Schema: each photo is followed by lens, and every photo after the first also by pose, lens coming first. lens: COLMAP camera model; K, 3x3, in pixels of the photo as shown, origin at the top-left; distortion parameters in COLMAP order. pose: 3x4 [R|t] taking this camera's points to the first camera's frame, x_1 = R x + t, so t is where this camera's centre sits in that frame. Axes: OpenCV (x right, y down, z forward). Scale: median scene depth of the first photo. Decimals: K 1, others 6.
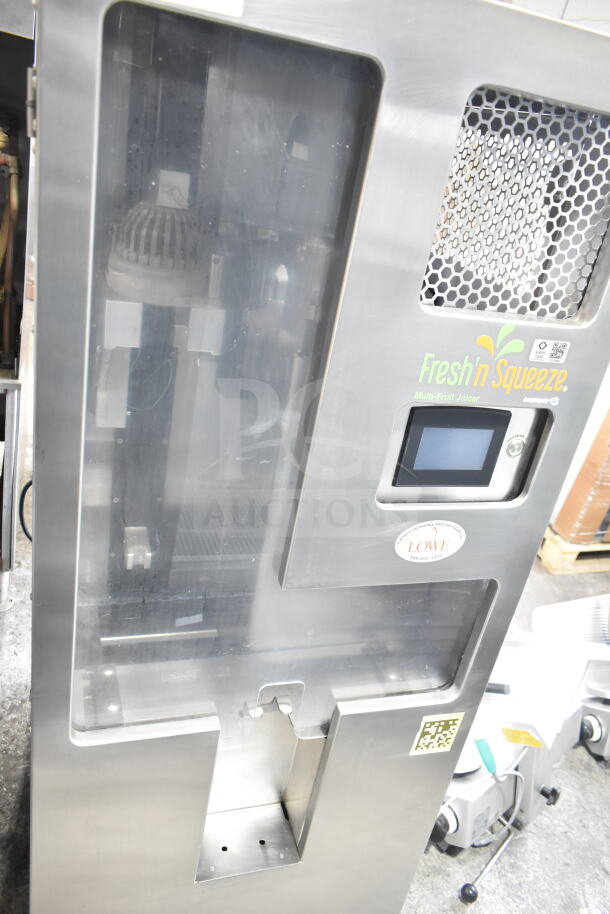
lens RADIAL K [[691.0, 0, 301.6], [0, 691.0, 463.0], [0, 0, 1]] dist [-0.011568, 0.034194]
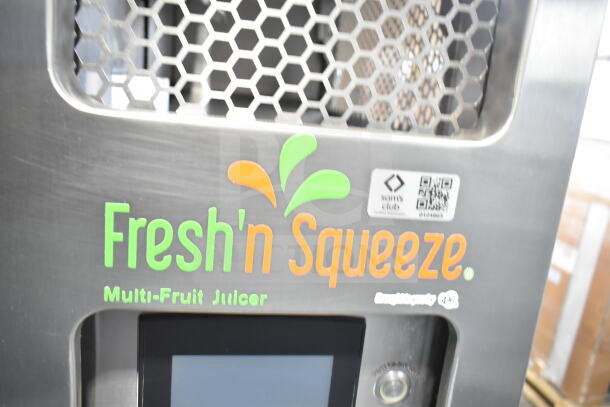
lens RADIAL K [[461.2, 0, 305.2], [0, 461.2, 203.9], [0, 0, 1]] dist [-0.011568, 0.034194]
pose [[0.989699, -0.034781, -0.138877, 0.325964], [0.000308, 0.970557, -0.240872, -0.079925], [0.143165, 0.238348, 0.960570, 0.682510]]
